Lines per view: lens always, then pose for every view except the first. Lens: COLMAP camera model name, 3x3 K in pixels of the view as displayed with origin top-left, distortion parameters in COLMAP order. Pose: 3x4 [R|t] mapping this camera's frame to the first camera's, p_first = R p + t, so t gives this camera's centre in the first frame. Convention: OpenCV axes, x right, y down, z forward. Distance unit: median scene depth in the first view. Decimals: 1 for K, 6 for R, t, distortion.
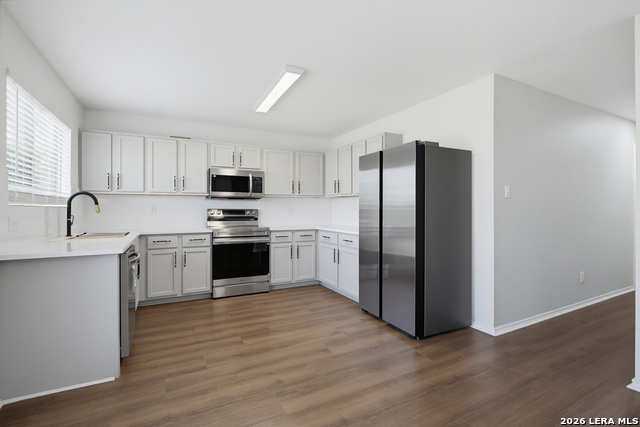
lens RADIAL K [[303.0, 0, 320.6], [0, 303.0, 208.3], [0, 0, 1]] dist [0.000582, -0.000587]
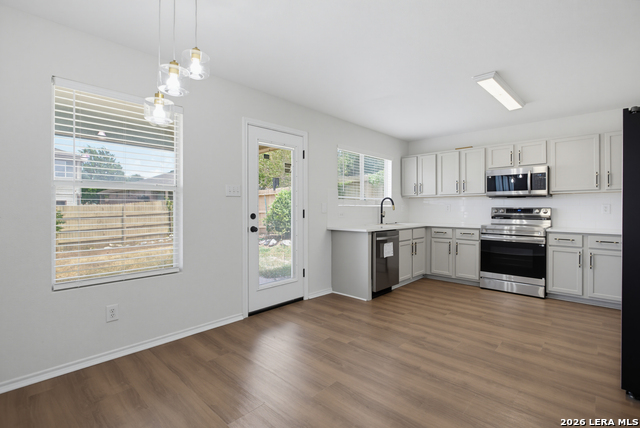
lens RADIAL K [[303.0, 0, 320.6], [0, 303.0, 208.8], [0, 0, 1]] dist [0.000582, -0.000587]
pose [[0.330065, 0.002226, -0.943955, 0.490313], [0.004277, 0.999983, 0.003854, -0.000173], [0.943948, -0.005310, 0.330050, 0.069322]]
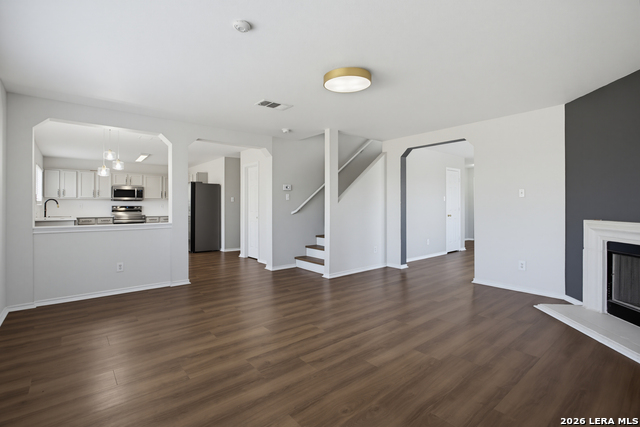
lens RADIAL K [[298.3, 0, 321.8], [0, 298.3, 206.5], [0, 0, 1]] dist [-0.001538, -0.000209]
pose [[0.978433, -0.000470, 0.206564, 0.614849], [-0.001290, 0.999964, 0.008386, -0.012673], [-0.206560, -0.008472, 0.978397, -1.292357]]
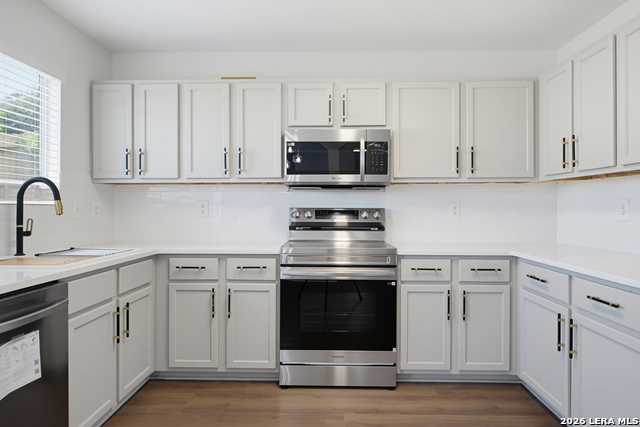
lens RADIAL K [[413.1, 0, 321.7], [0, 413.1, 208.9], [0, 0, 1]] dist [0.000705, -0.002599]
pose [[0.876630, 0.001728, -0.481163, 0.034084], [0.000729, 0.999988, 0.004921, 0.000583], [0.481165, -0.004665, 0.876617, 0.417893]]
